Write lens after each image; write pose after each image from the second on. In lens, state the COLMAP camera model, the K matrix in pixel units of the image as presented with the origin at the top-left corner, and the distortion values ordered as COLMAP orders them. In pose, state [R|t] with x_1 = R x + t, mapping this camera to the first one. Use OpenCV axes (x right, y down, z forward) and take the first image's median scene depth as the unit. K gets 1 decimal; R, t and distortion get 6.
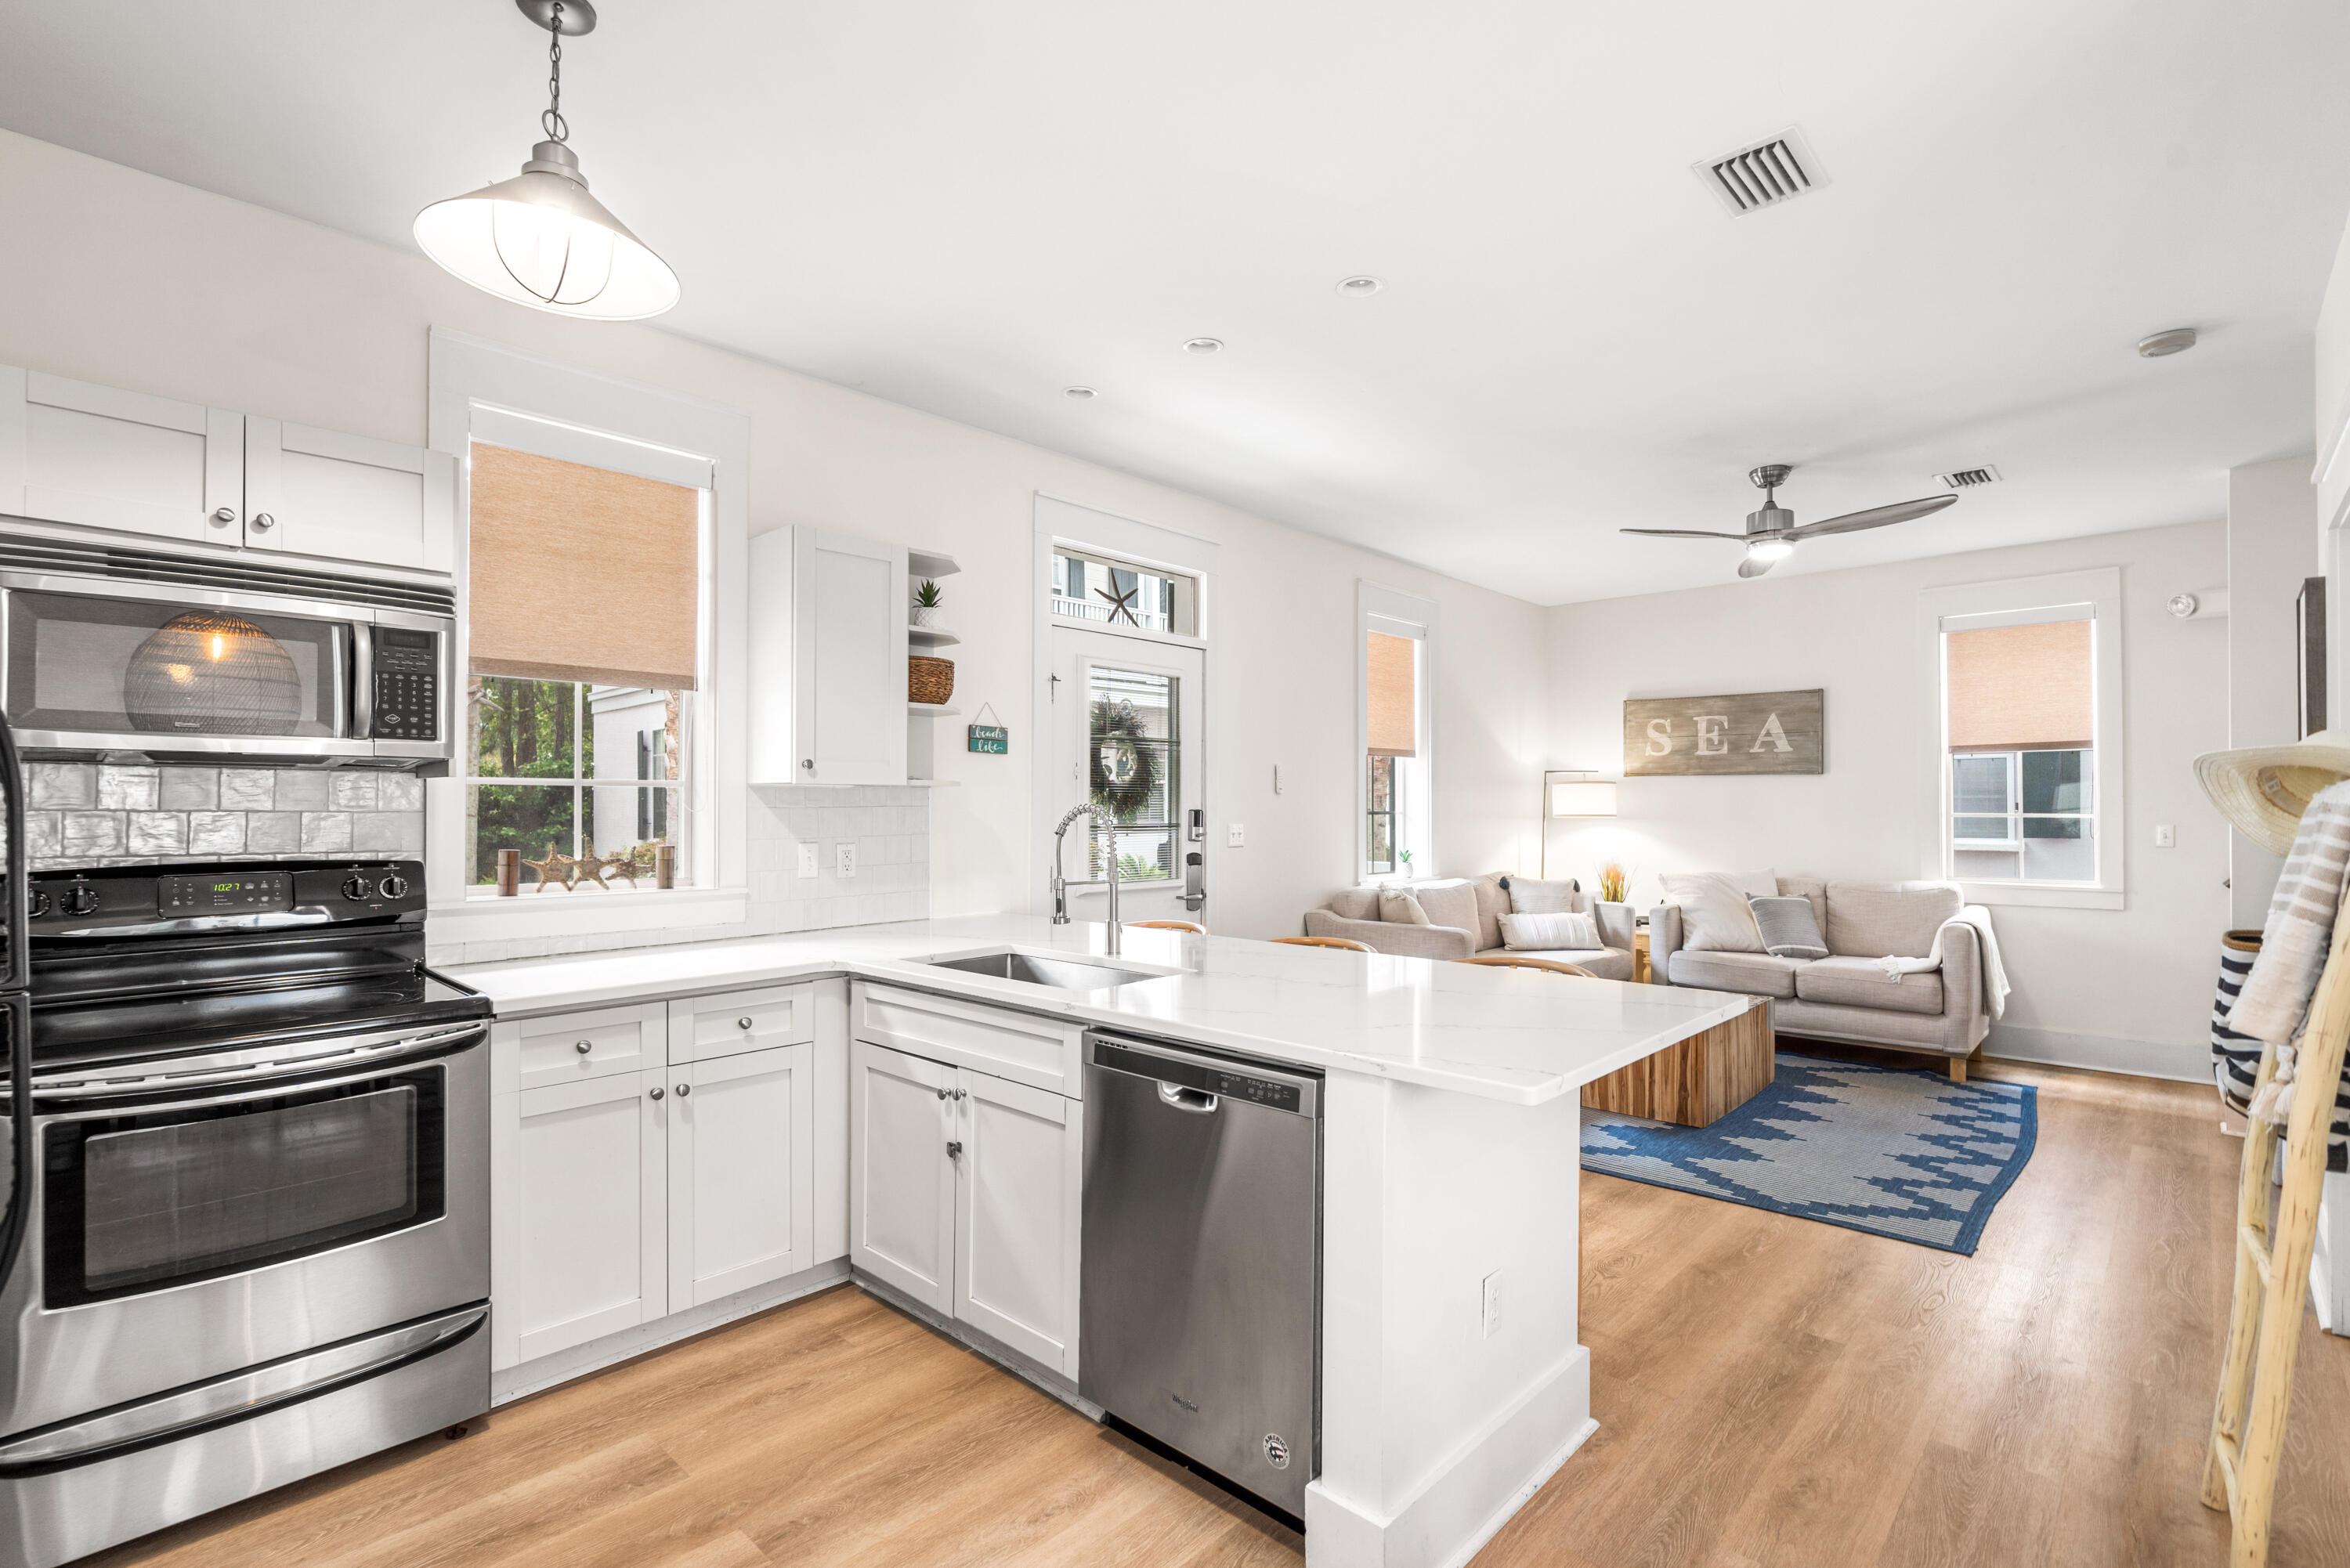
lens RADIAL K [[1057.7, 0, 1158.3], [0, 1057.7, 801.2], [0, 0, 1]] dist [-0.001716, 0.000568]
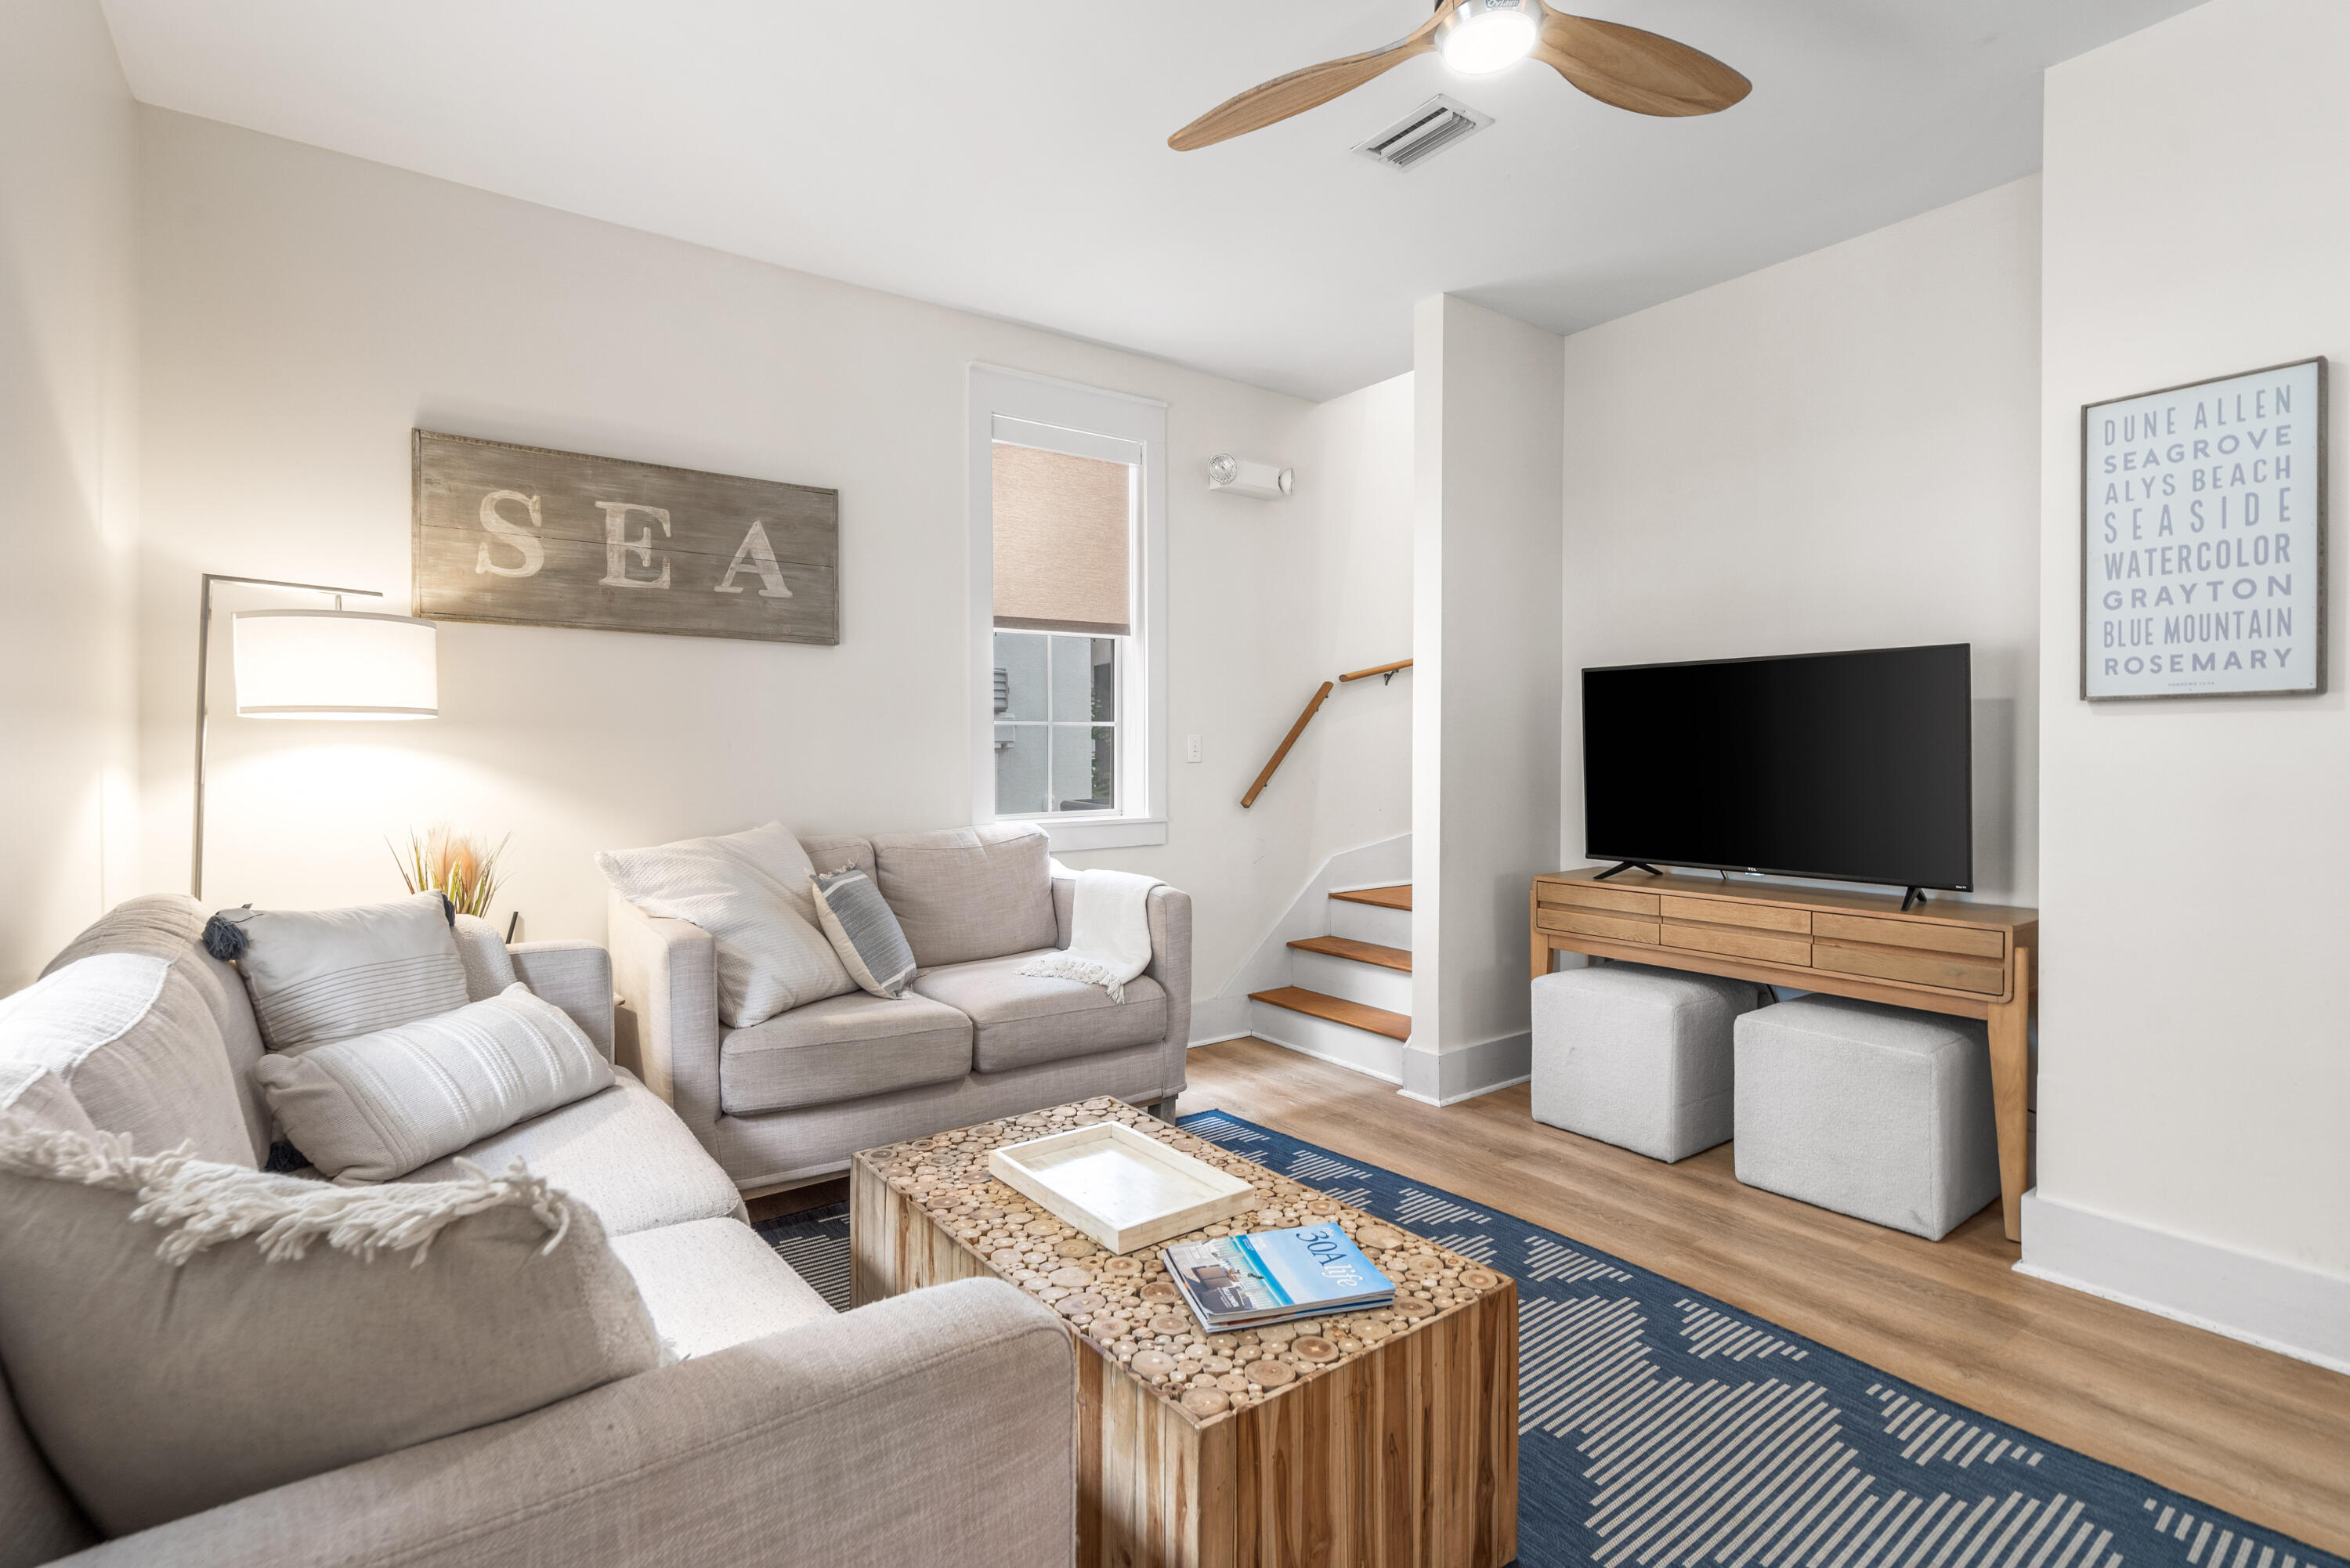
lens RADIAL K [[1104.4, 0, 1179.9], [0, 1104.4, 767.4], [0, 0, 1]] dist [-0.001783, -0.000204]
pose [[0.182964, -0.018428, 0.982947, 0.147542], [-0.008669, 0.999755, 0.020356, 0.040442], [-0.983081, -0.012246, 0.182760, 1.159646]]
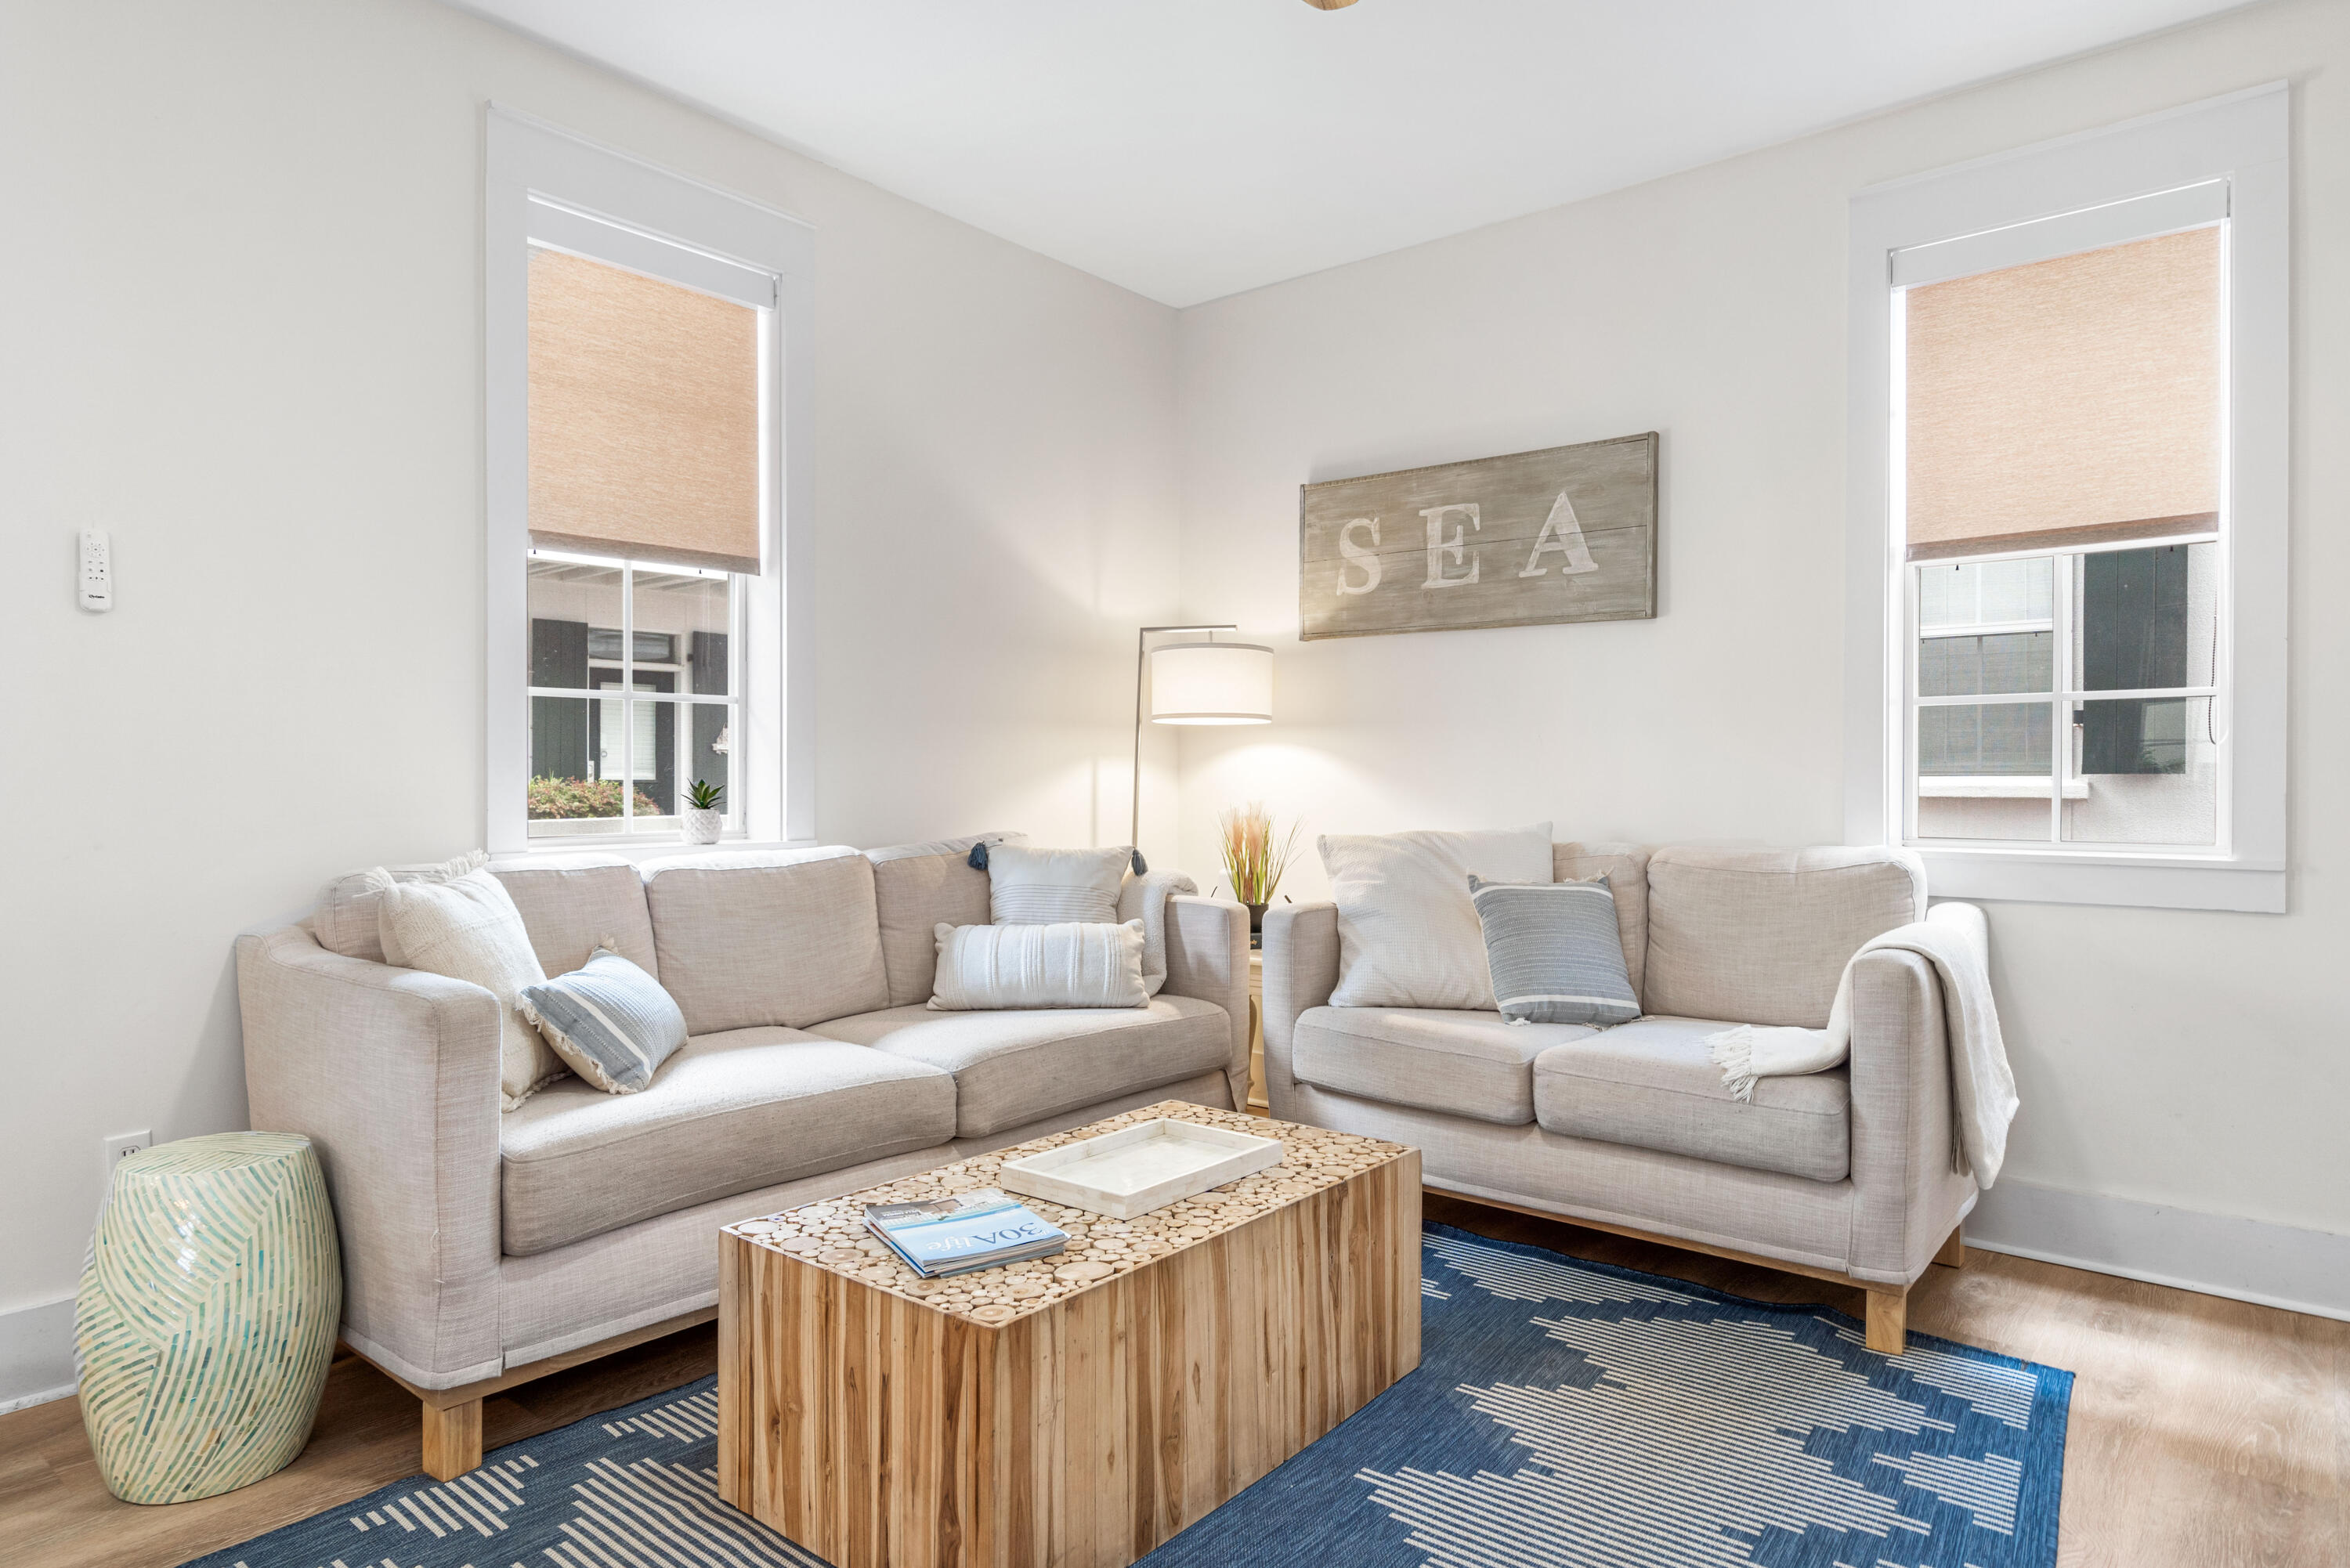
lens RADIAL K [[1359.2, 0, 1126.5], [0, 1359.2, 781.5], [0, 0, 1]] dist [0.001041, -0.000909]
pose [[0.998414, -0.000520, 0.056289, 0.589809], [-0.000421, 0.999860, 0.016701, 0.058328], [-0.056290, -0.016698, 0.998275, 0.678331]]
